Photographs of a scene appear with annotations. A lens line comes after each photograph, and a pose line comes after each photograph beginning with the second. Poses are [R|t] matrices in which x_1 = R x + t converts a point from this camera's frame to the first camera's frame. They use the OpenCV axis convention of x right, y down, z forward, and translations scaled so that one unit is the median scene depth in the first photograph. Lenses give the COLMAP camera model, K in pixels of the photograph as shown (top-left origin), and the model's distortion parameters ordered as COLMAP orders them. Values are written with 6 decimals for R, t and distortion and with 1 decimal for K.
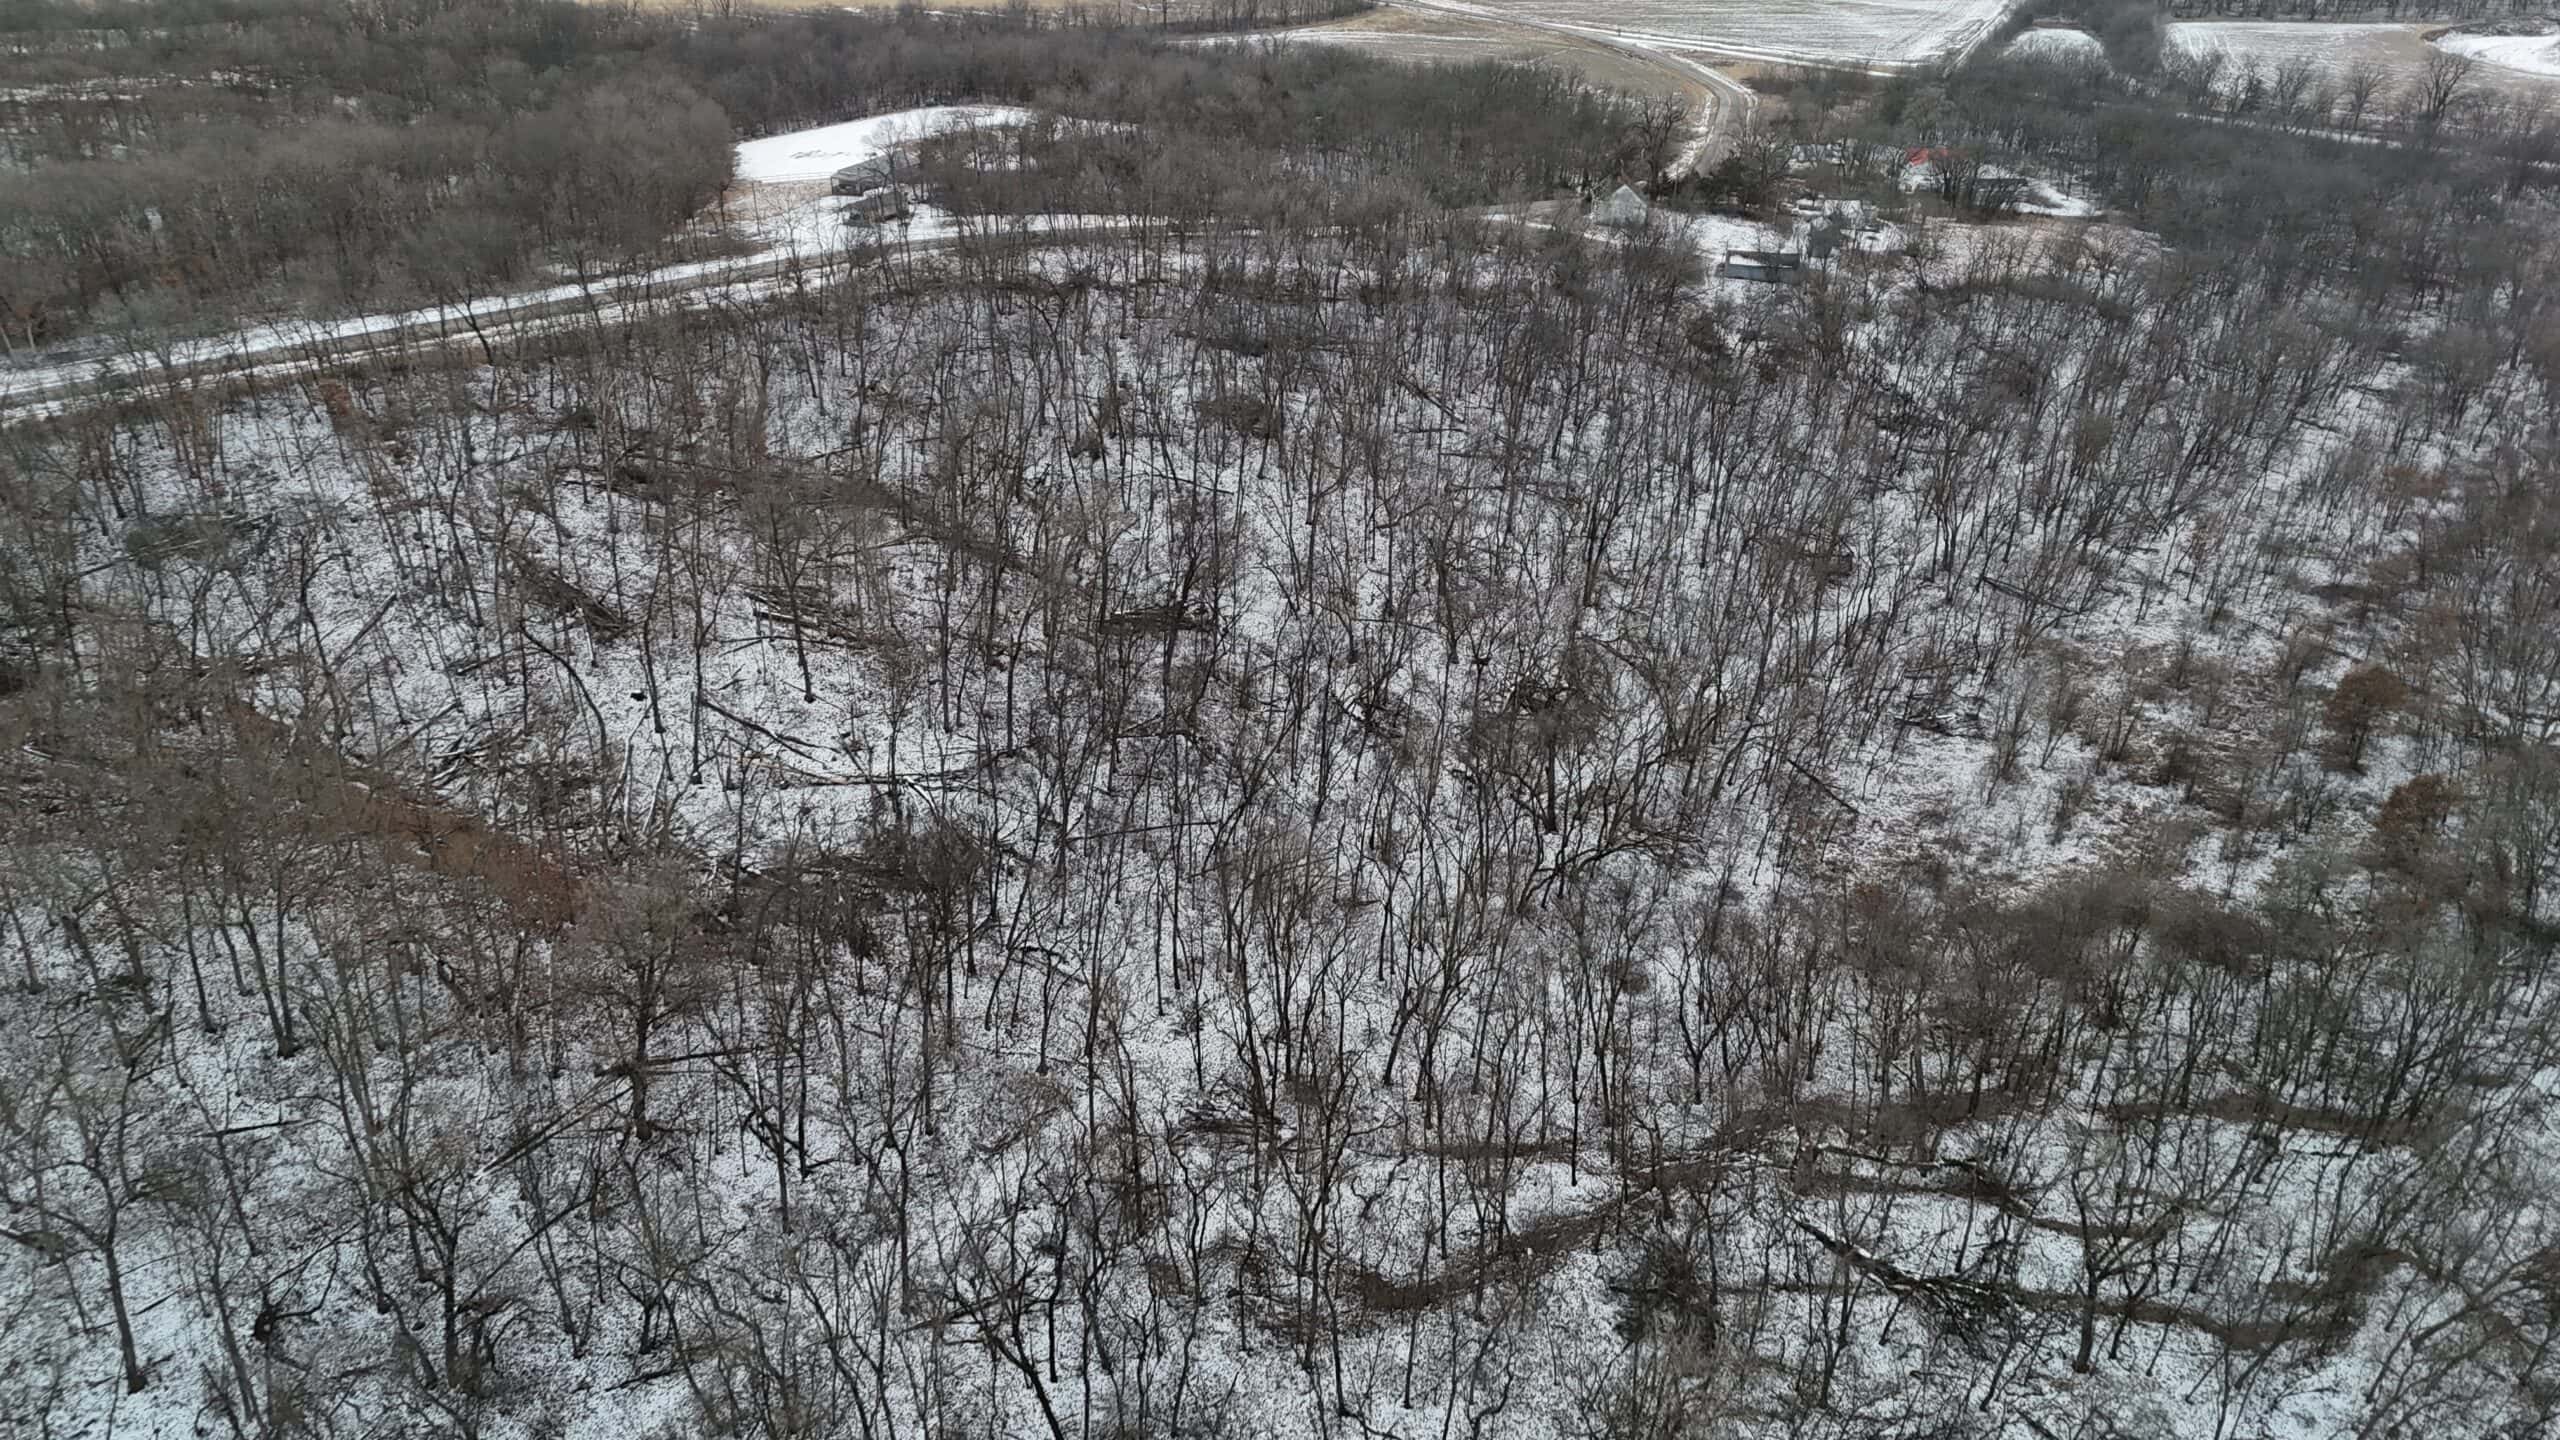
lens RADIAL K [[1868.7, 0, 1272.9], [0, 1868.7, 722.4], [0, 0, 1]] dist [0.078469, -0.065170]
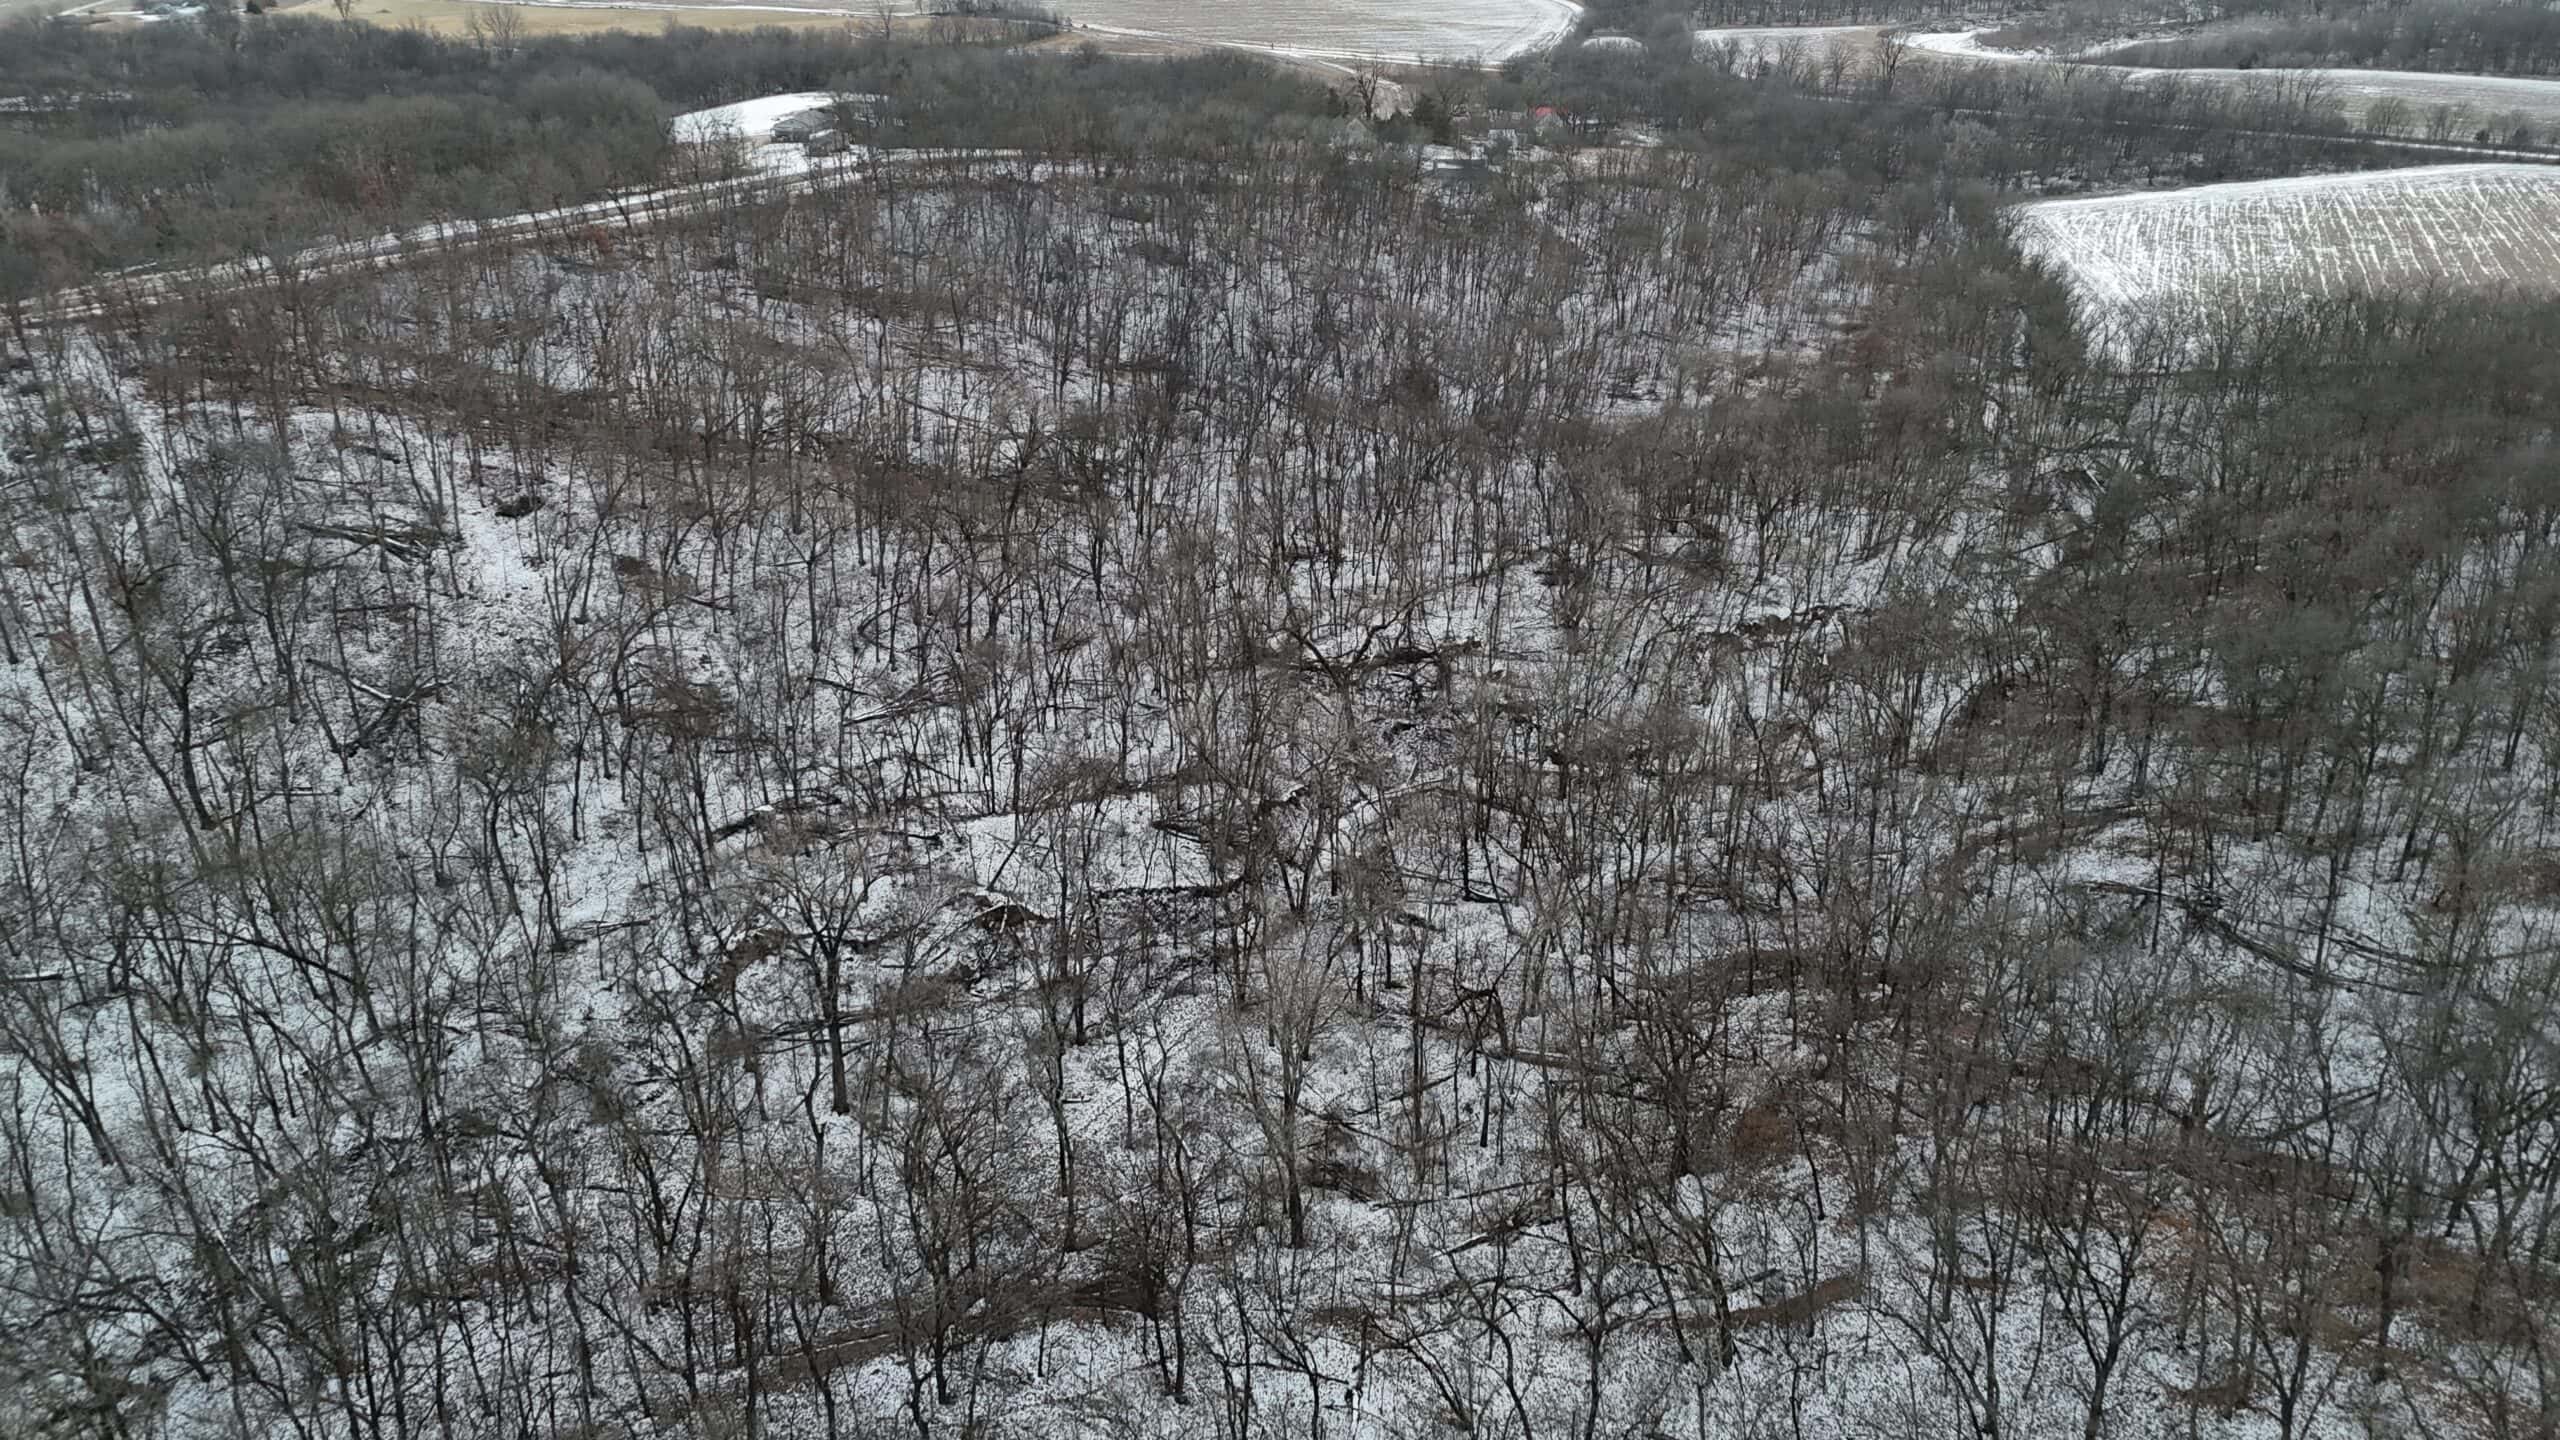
lens RADIAL K [[1868.7, 0, 1272.9], [0, 1868.7, 722.4], [0, 0, 1]] dist [0.078469, -0.065170]
pose [[0.976453, -0.096748, 0.192817, -0.172955], [0.102727, 0.994483, -0.021232, 0.169498], [-0.189700, 0.040540, 0.981005, -0.308829]]
